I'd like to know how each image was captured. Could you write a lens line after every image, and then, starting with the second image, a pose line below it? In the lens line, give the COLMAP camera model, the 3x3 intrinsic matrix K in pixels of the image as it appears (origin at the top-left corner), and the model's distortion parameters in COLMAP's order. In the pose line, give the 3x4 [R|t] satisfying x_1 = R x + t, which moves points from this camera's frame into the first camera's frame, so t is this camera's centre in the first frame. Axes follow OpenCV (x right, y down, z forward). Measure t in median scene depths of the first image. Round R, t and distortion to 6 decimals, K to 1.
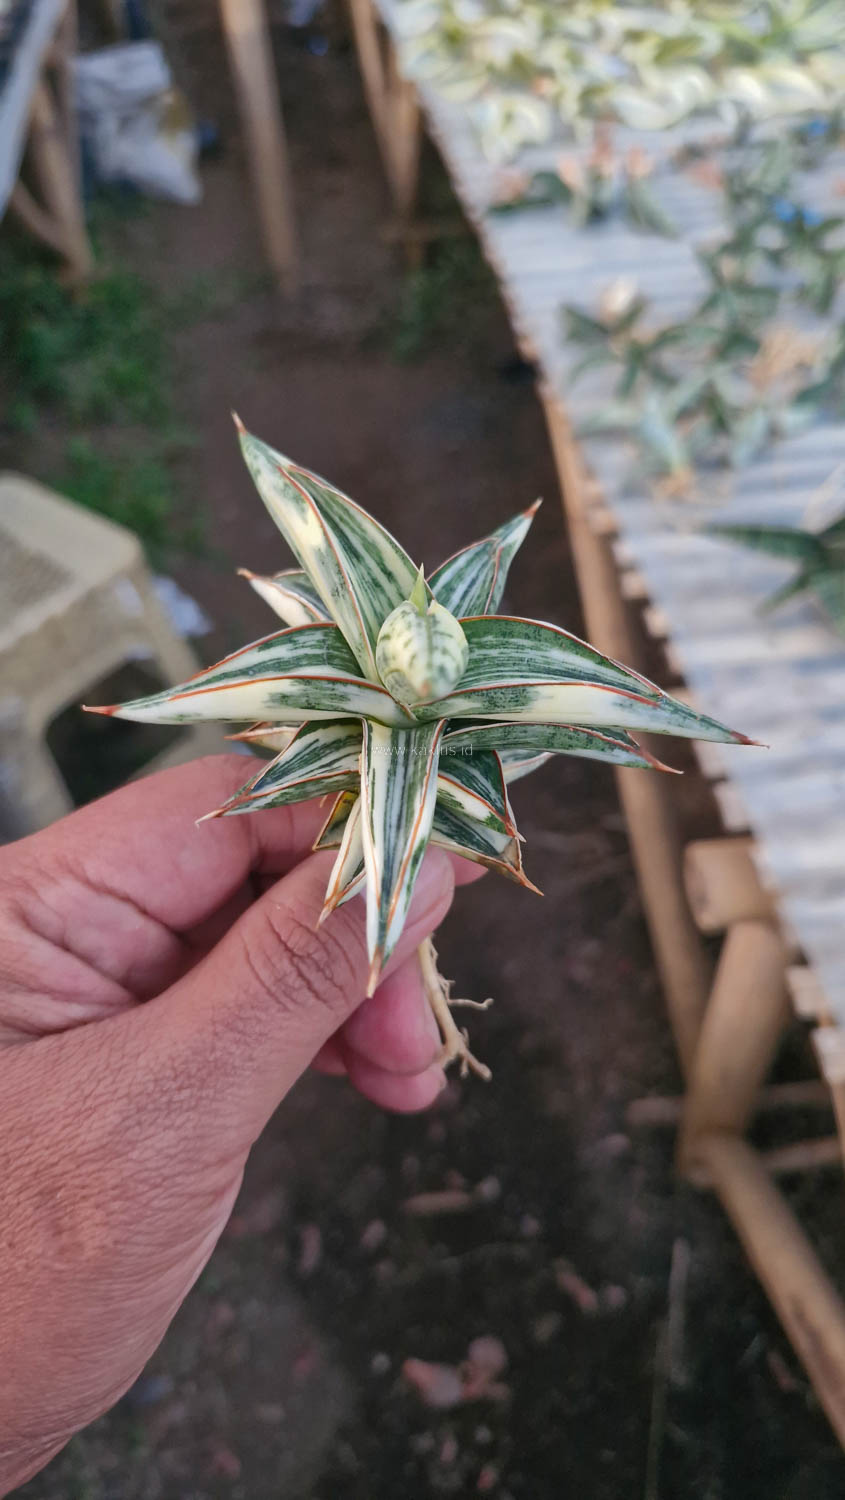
lens RADIAL K [[1121.5, 0, 426.8], [0, 1121.5, 781.5], [0, 0, 1]] dist [0.000873, -0.077174]
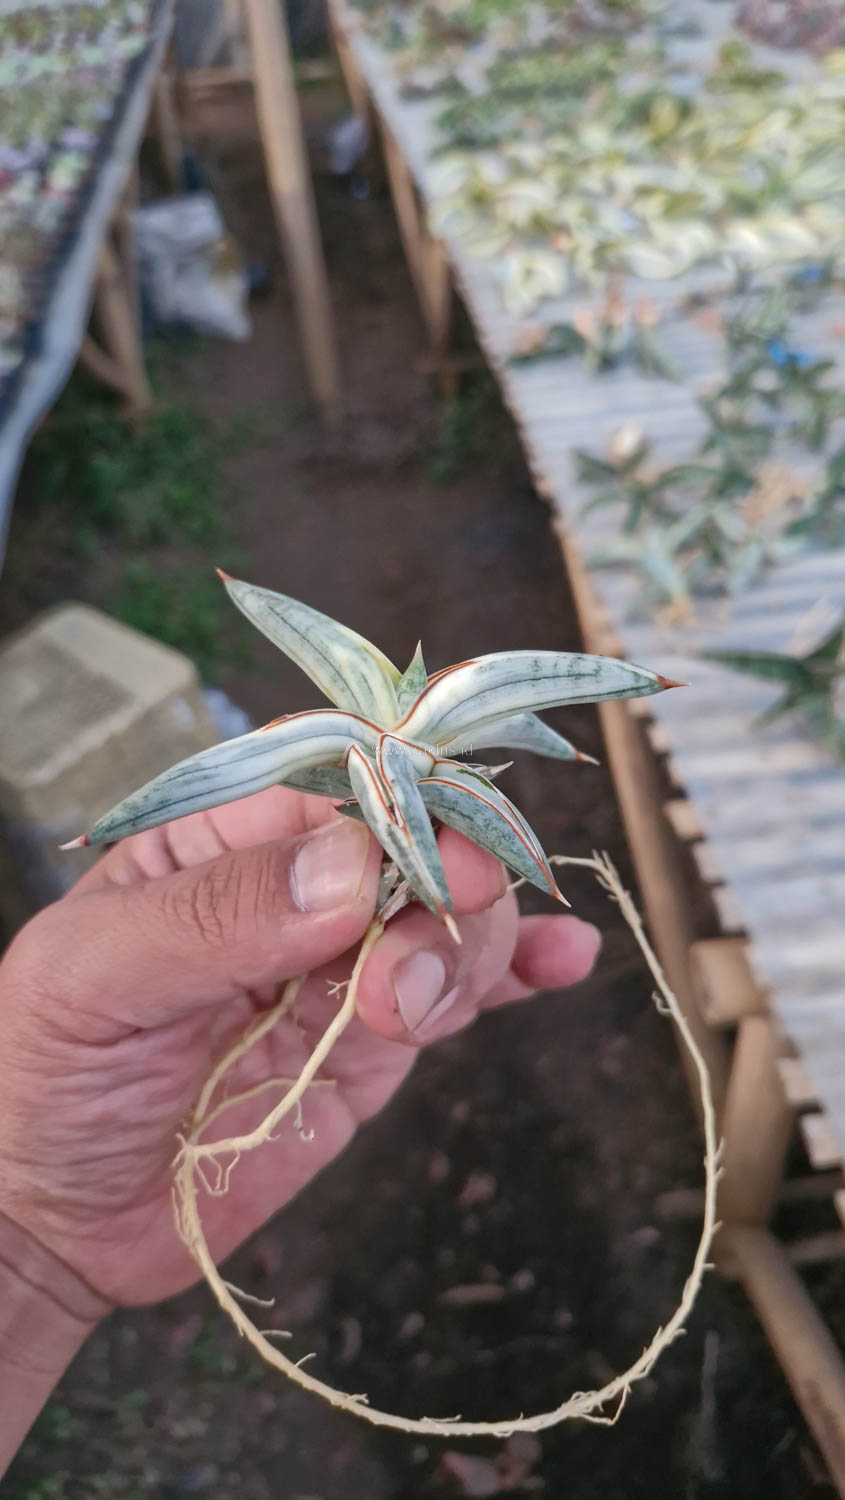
lens RADIAL K [[1121.5, 0, 425.7], [0, 1121.5, 756.7], [0, 0, 1]] dist [0.000873, -0.077174]
pose [[0.999071, -0.012612, -0.041210, 0.014939], [0.008234, 0.994467, -0.104729, -0.008234], [0.042302, 0.104293, 0.993647, -0.070578]]
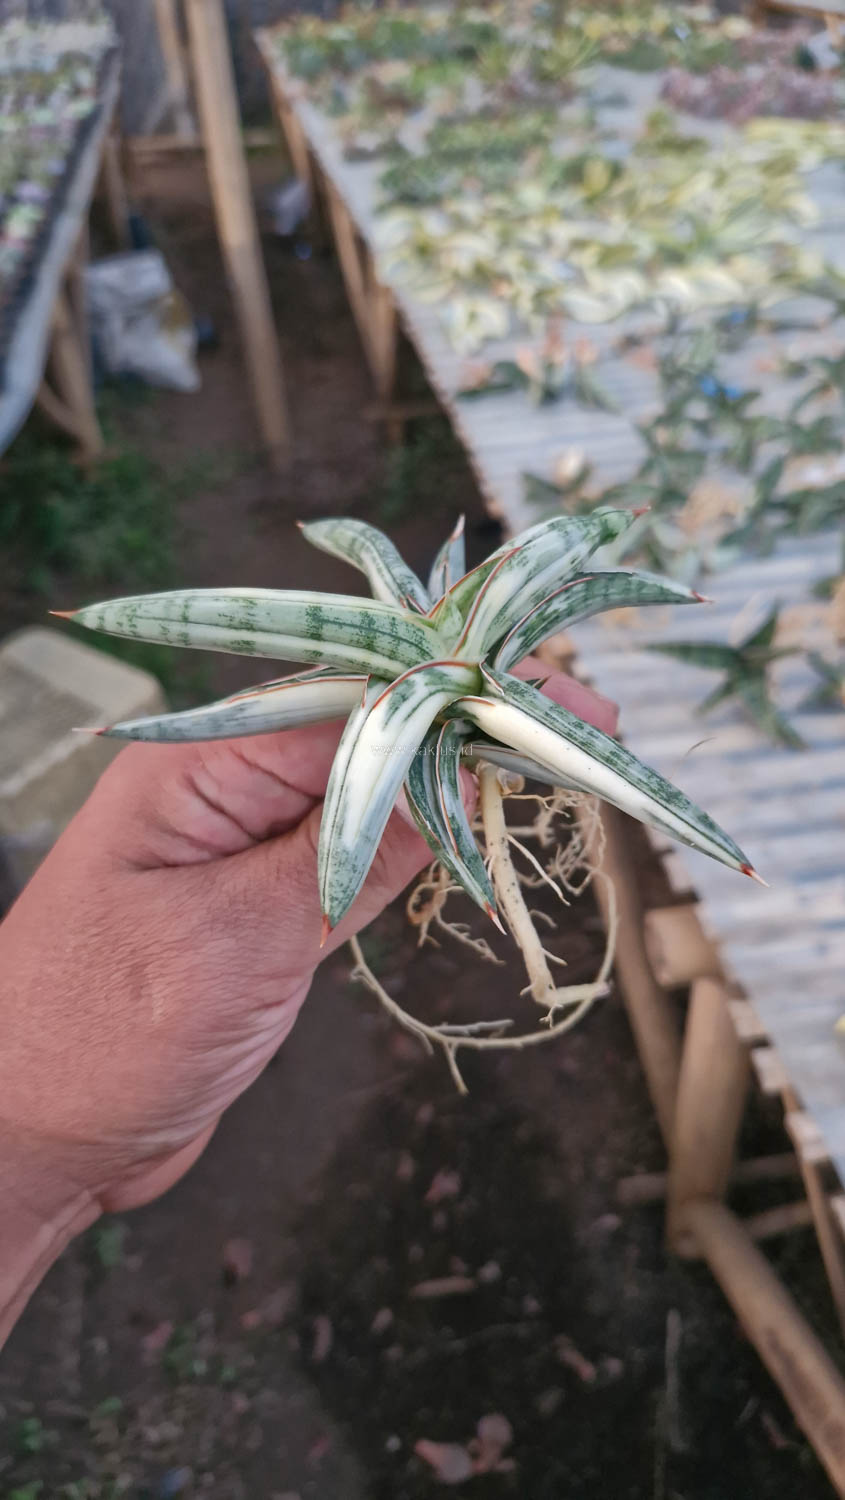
lens RADIAL K [[1121.5, 0, 438.2], [0, 1121.5, 757.7], [0, 0, 1]] dist [0.000873, -0.077174]
pose [[0.999336, -0.031216, 0.018784, 0.001780], [0.033739, 0.987520, -0.153834, 0.045875], [-0.013747, 0.154366, 0.987918, -0.108105]]
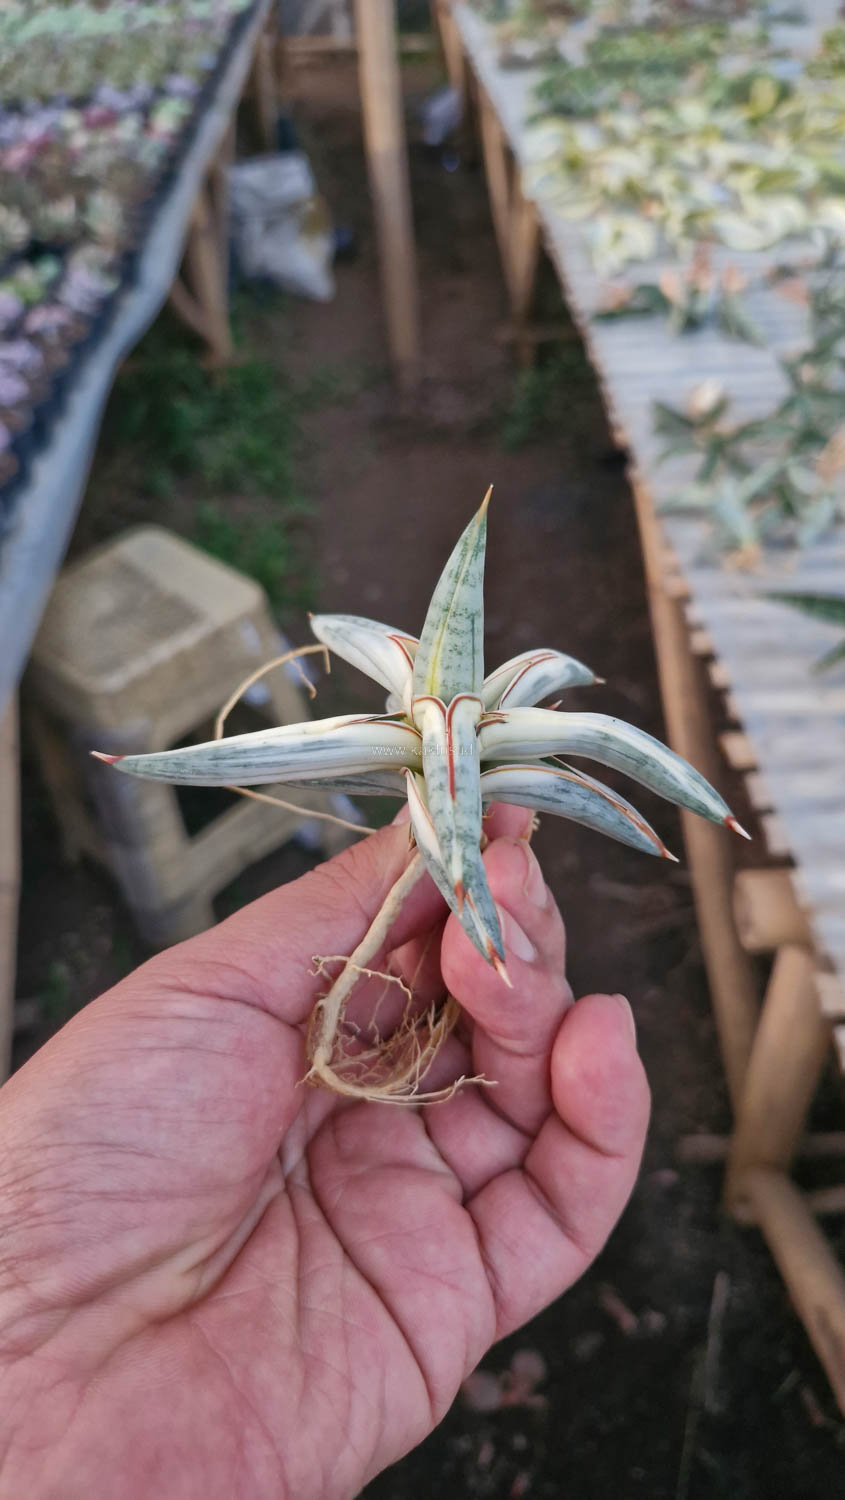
lens RADIAL K [[1121.5, 0, 429.9], [0, 1121.5, 751.7], [0, 0, 1]] dist [0.000873, -0.077174]
pose [[0.995143, 0.062837, -0.075772, 0.004389], [-0.070014, 0.992905, -0.096114, 0.043961], [0.069195, 0.100952, 0.992482, -0.089158]]
